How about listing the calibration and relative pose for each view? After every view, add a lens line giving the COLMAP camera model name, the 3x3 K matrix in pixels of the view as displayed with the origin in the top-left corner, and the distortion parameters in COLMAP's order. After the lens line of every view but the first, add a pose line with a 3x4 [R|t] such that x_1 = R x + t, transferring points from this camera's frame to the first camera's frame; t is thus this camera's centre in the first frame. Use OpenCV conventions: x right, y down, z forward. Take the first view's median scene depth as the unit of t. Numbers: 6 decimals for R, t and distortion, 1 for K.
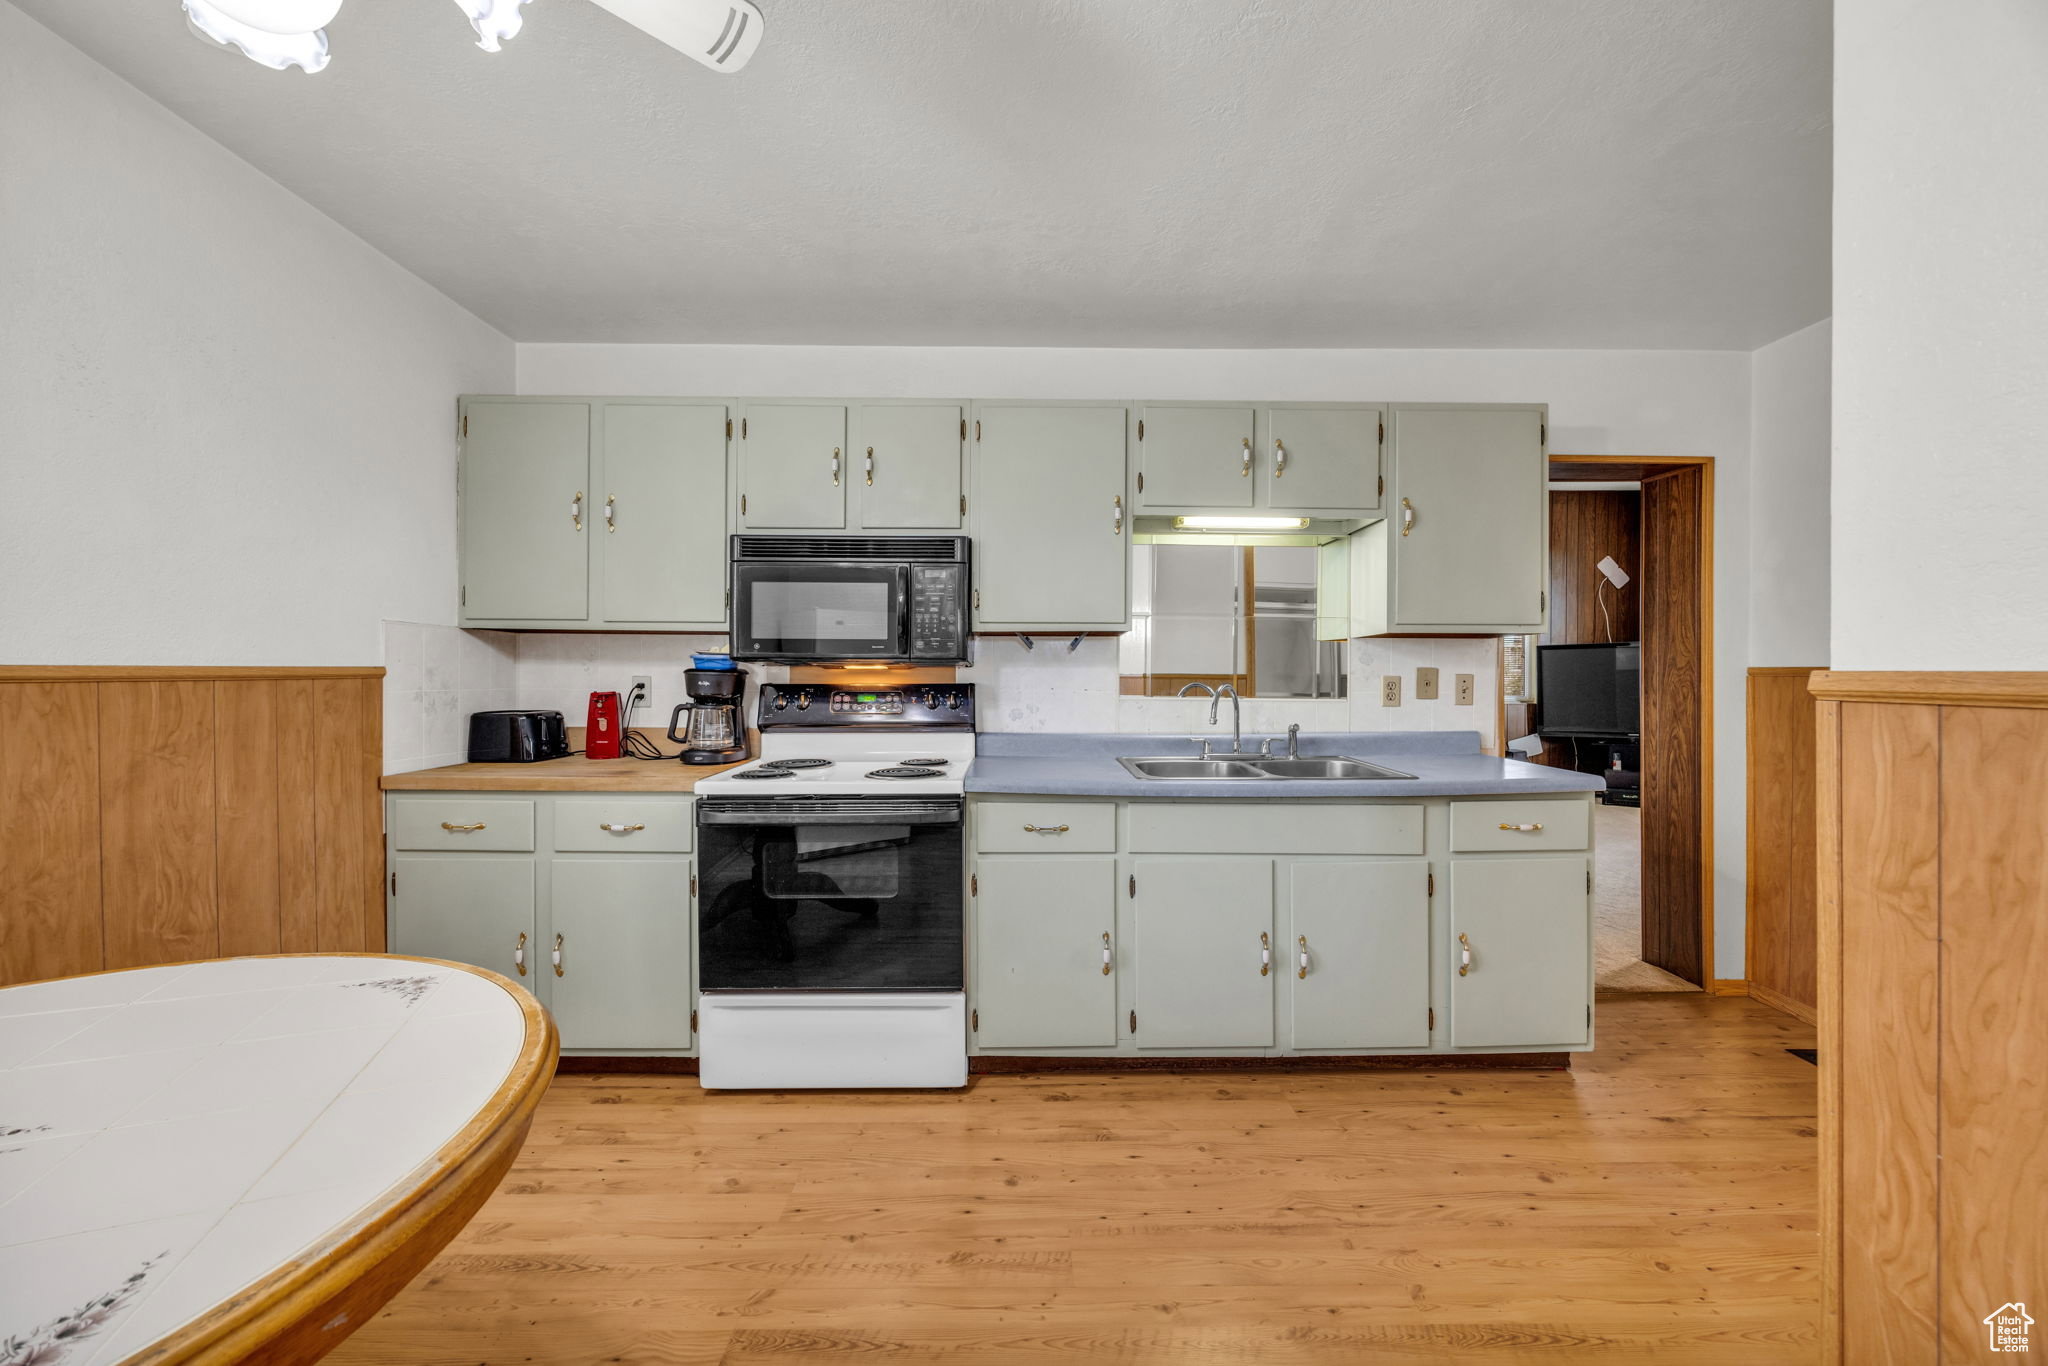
lens RADIAL K [[788.0, 0, 1025.7], [0, 788.0, 680.0], [0, 0, 1]] dist [-0.007755, 0.000854]
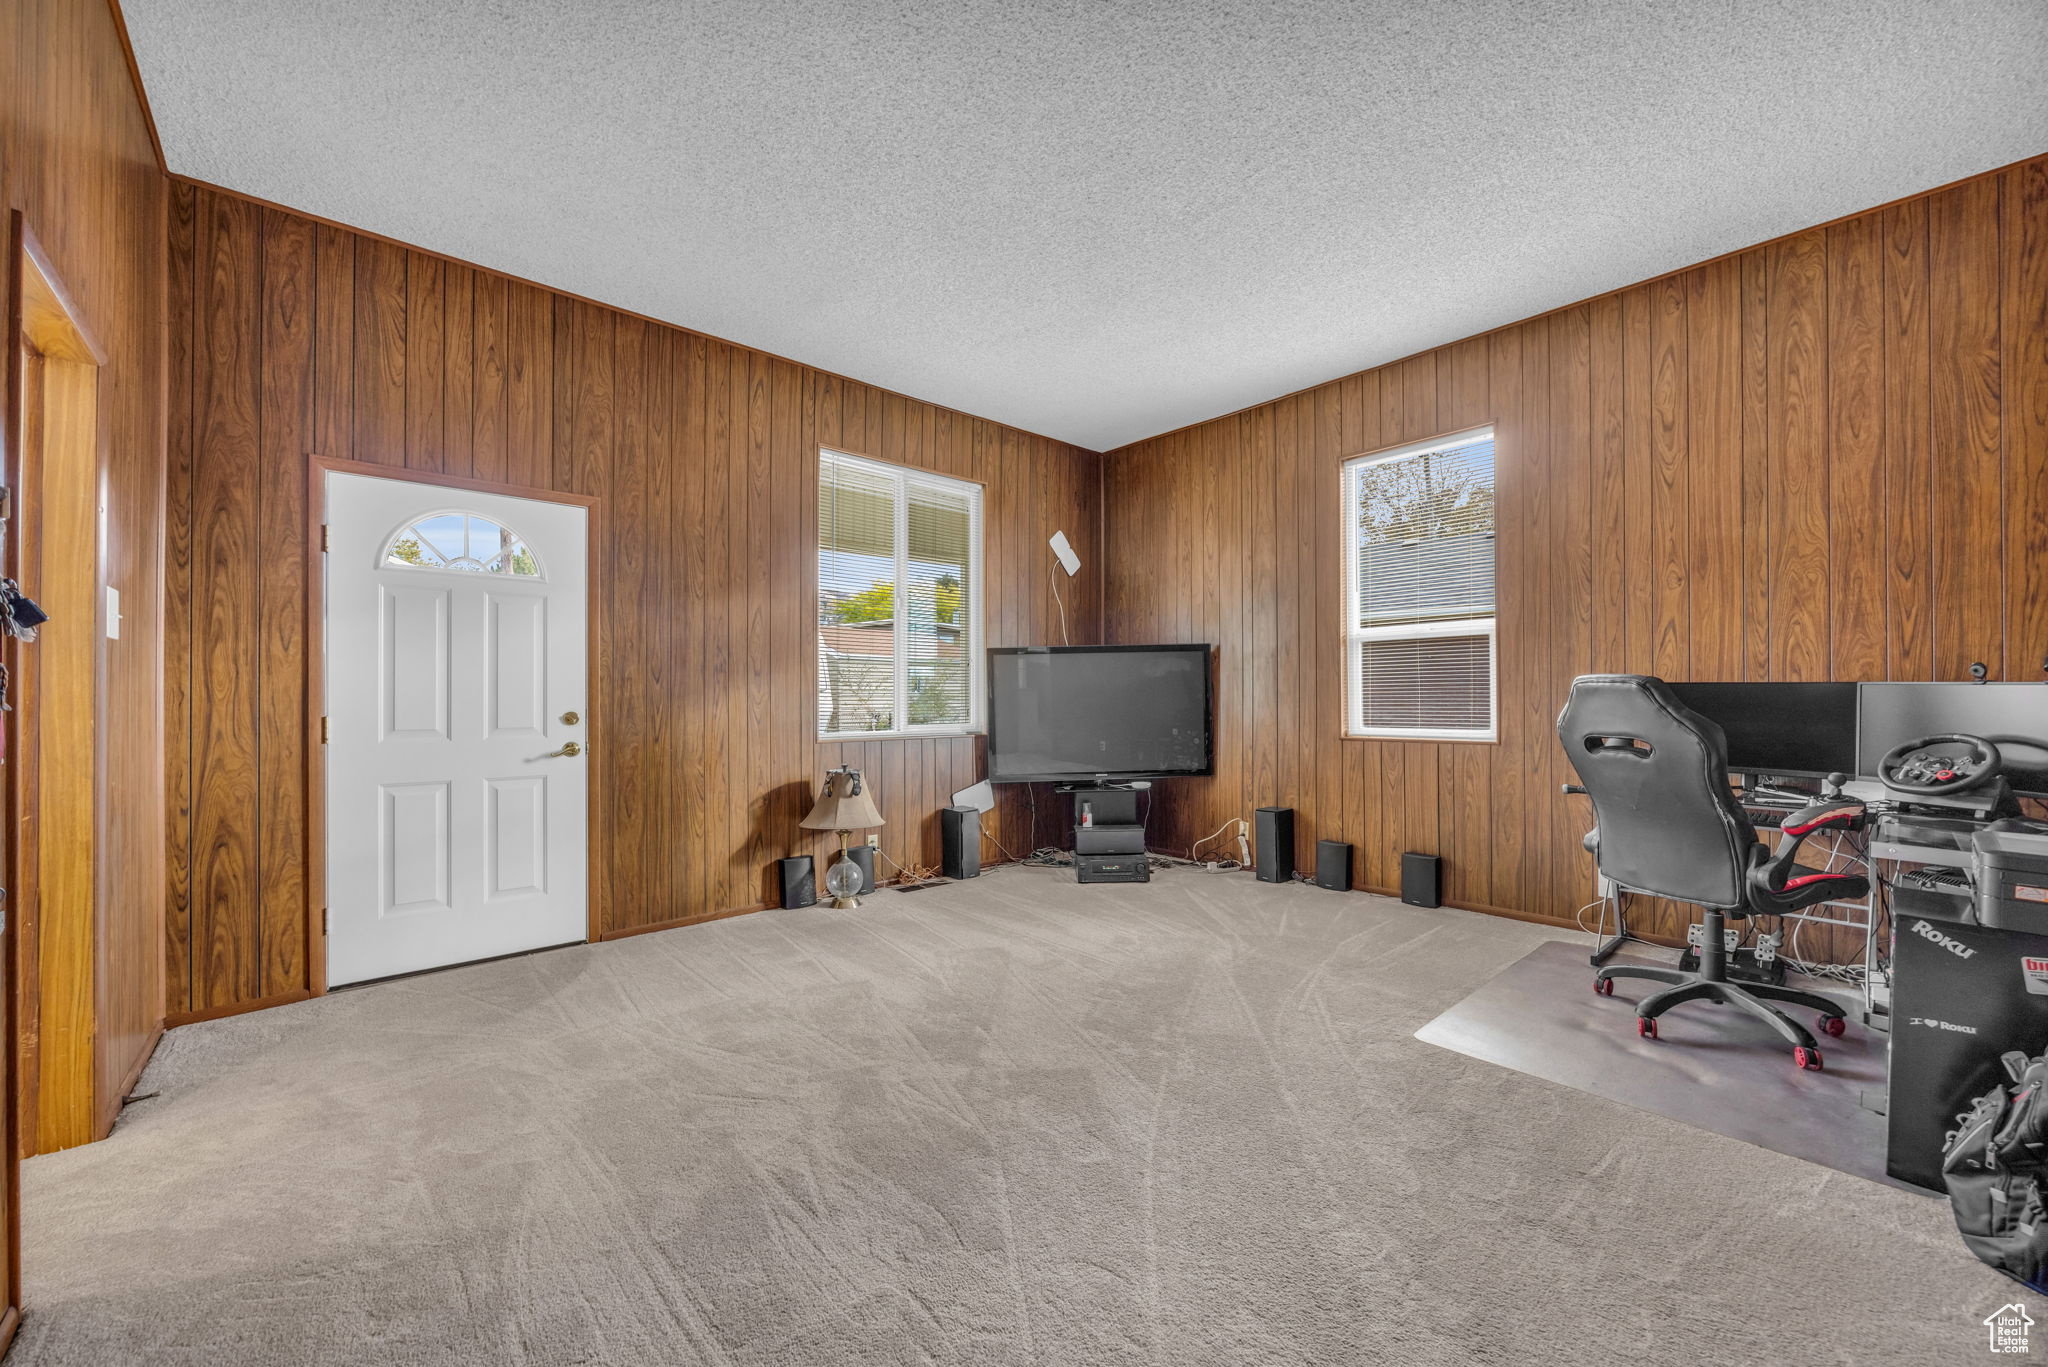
lens RADIAL K [[788.0, 0, 993.7], [0, 788.0, 699.3], [0, 0, 1]] dist [-0.007755, 0.000854]
pose [[0.763520, -0.002917, 0.645778, 0.751611], [0.010772, 0.999908, -0.008220, 0.016510], [-0.645694, 0.013233, 0.763481, 1.642367]]
